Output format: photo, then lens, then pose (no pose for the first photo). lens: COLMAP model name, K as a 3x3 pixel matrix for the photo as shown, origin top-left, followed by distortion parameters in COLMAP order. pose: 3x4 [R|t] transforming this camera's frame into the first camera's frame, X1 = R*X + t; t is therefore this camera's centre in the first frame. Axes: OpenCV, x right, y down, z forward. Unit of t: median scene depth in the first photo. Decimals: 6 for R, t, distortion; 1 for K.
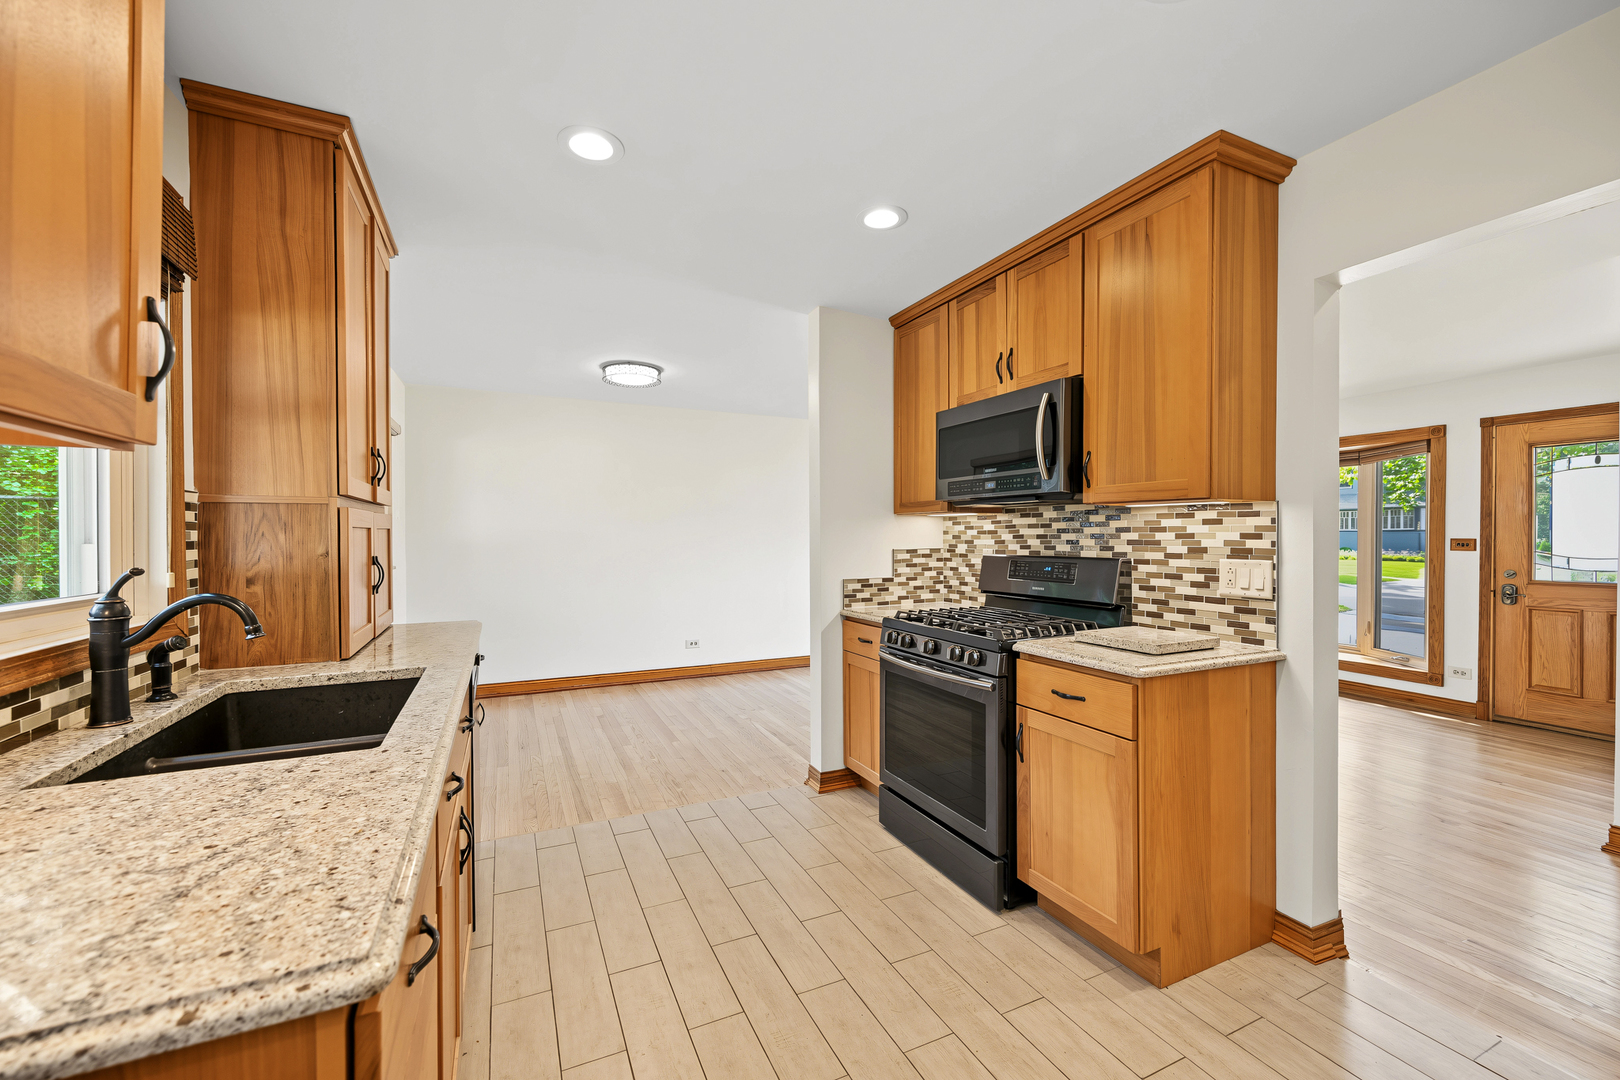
lens RADIAL K [[642.3, 0, 803.4], [0, 642.3, 541.1], [0, 0, 1]] dist [0.002880, -0.000609]
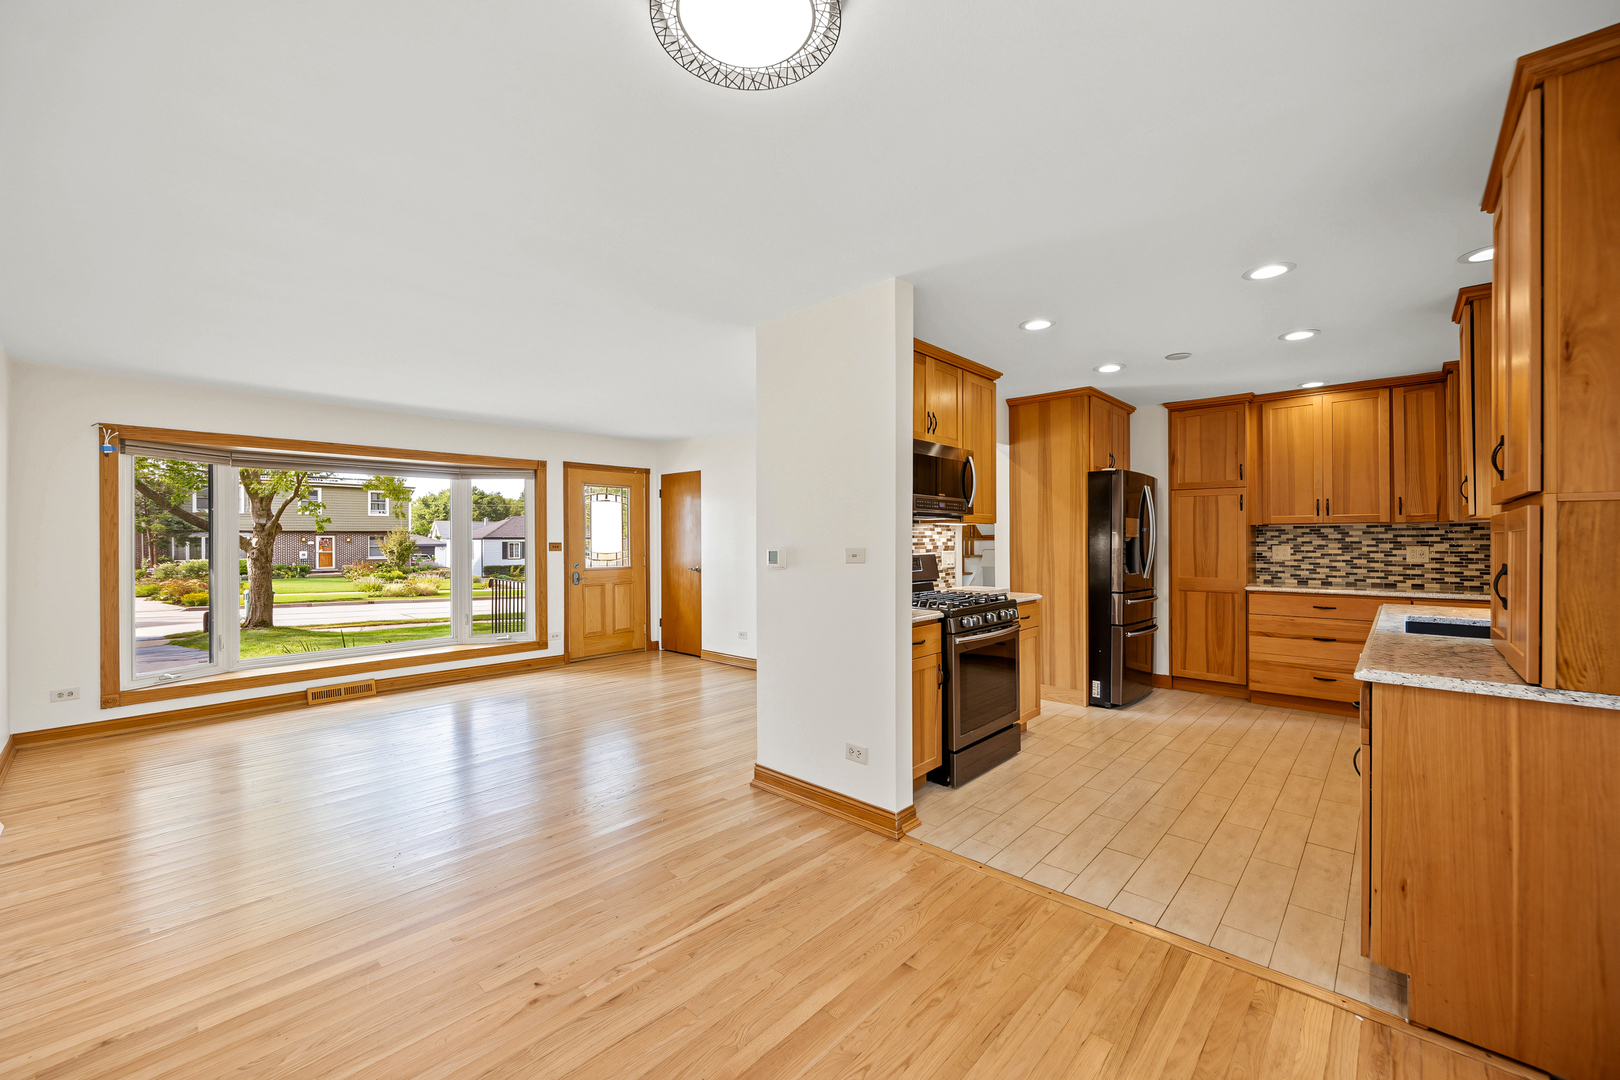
lens RADIAL K [[642.3, 0, 807.0], [0, 642.3, 539.4], [0, 0, 1]] dist [0.002880, -0.000609]
pose [[-0.376872, 0.000169, 0.926265, -0.999259], [0.009489, 0.999948, 0.003679, -0.019856], [-0.926217, 0.010176, -0.376854, 1.962253]]
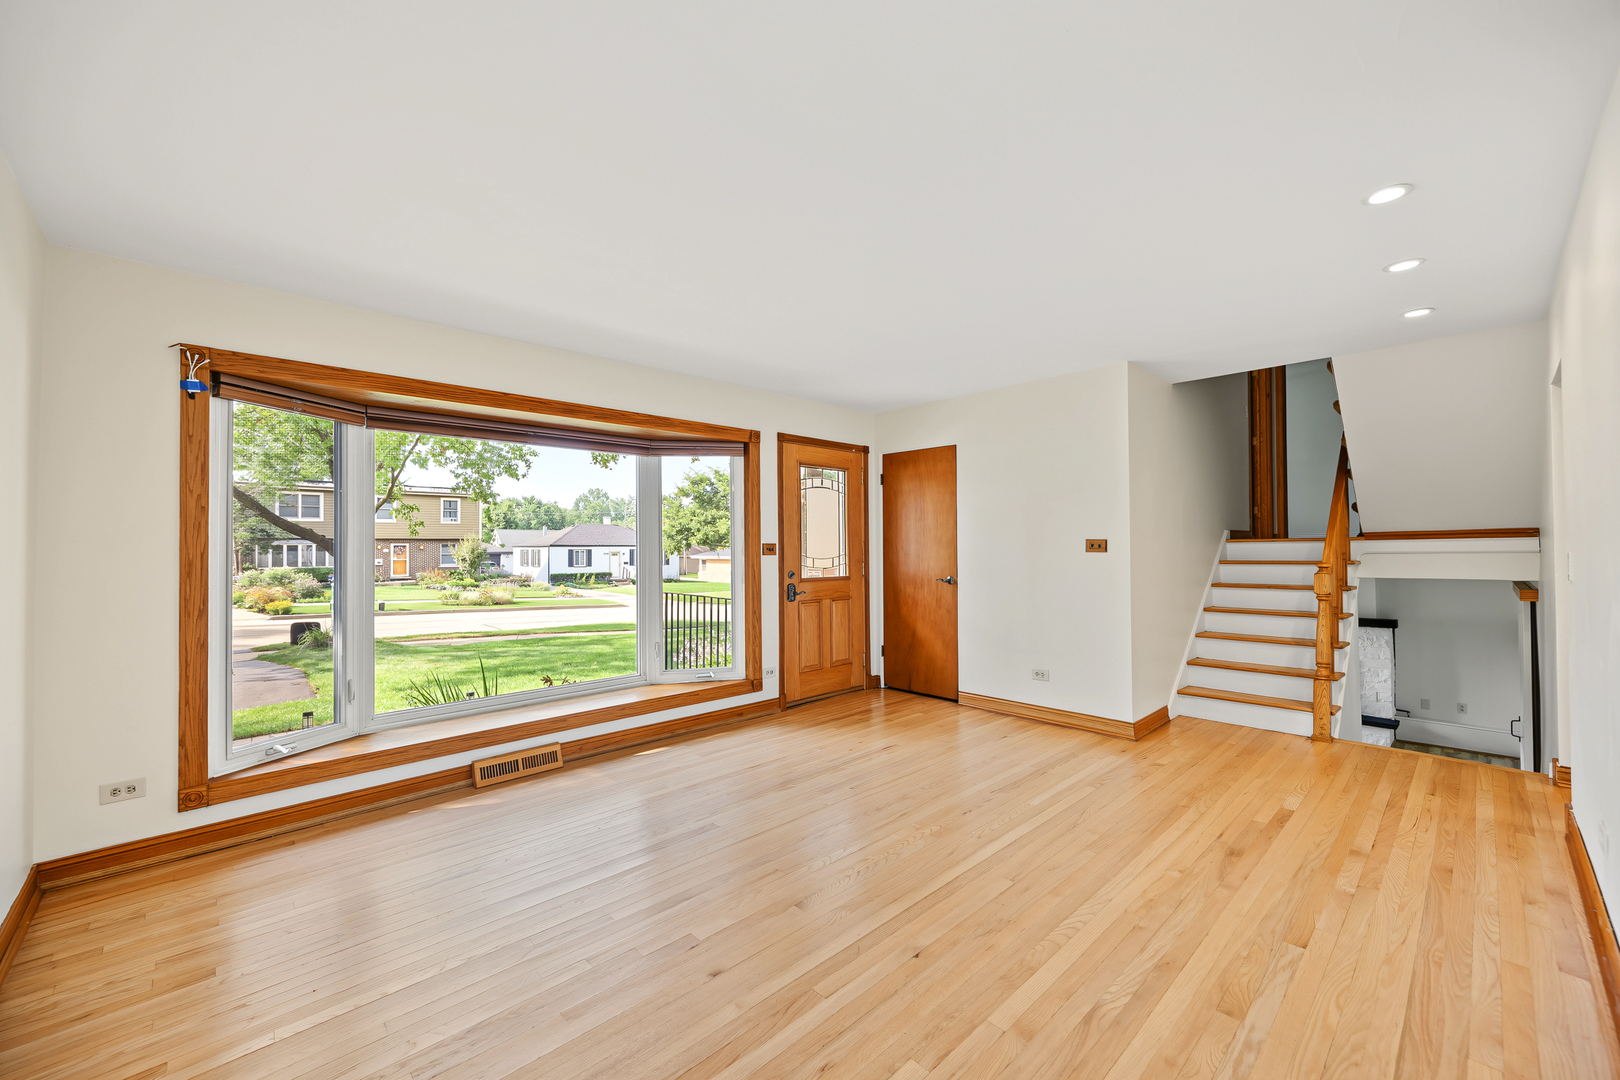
lens RADIAL K [[642.3, 0, 812.6], [0, 642.3, 539.8], [0, 0, 1]] dist [0.002880, -0.000609]
pose [[-0.317841, 0.011827, 0.948070, 0.017282], [0.010970, 0.999901, -0.008796, 0.000876], [-0.948080, 0.007605, -0.317940, 2.435025]]
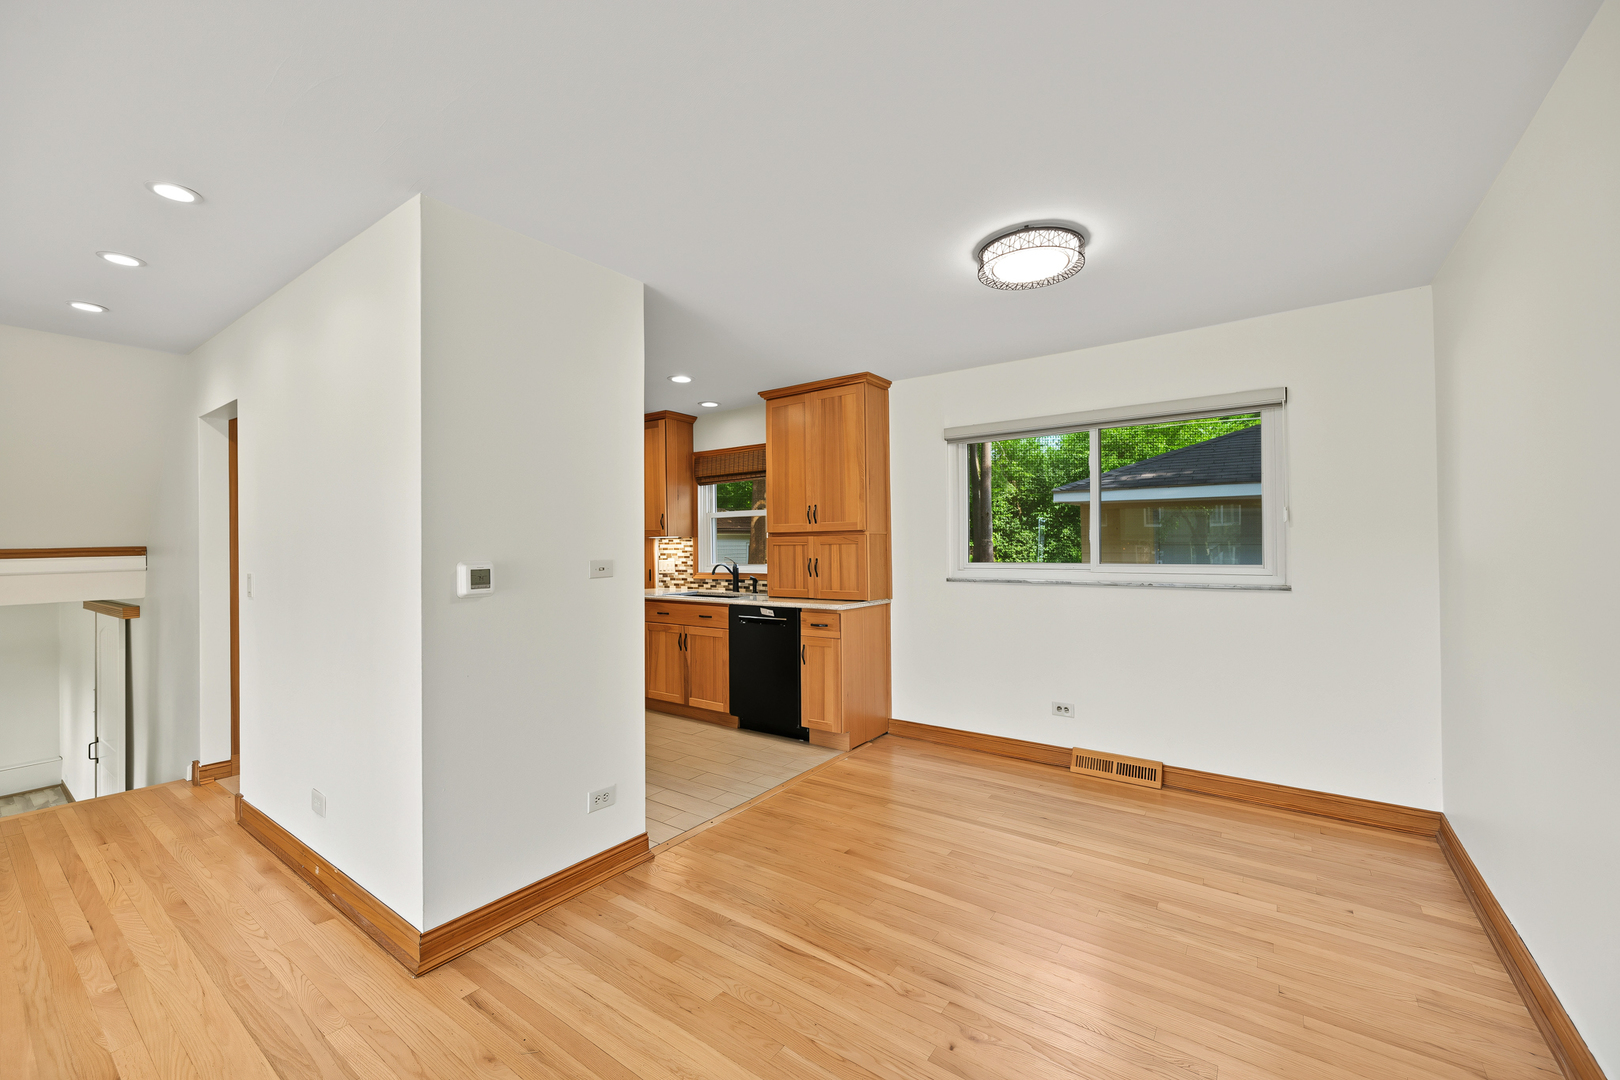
lens RADIAL K [[642.3, 0, 813.9], [0, 642.3, 539.4], [0, 0, 1]] dist [0.002880, -0.000609]
pose [[-0.871963, 0.003553, -0.489559, 0.305804], [0.006394, 0.999971, -0.004130, -0.026841], [0.489530, -0.006731, -0.871960, 2.510115]]
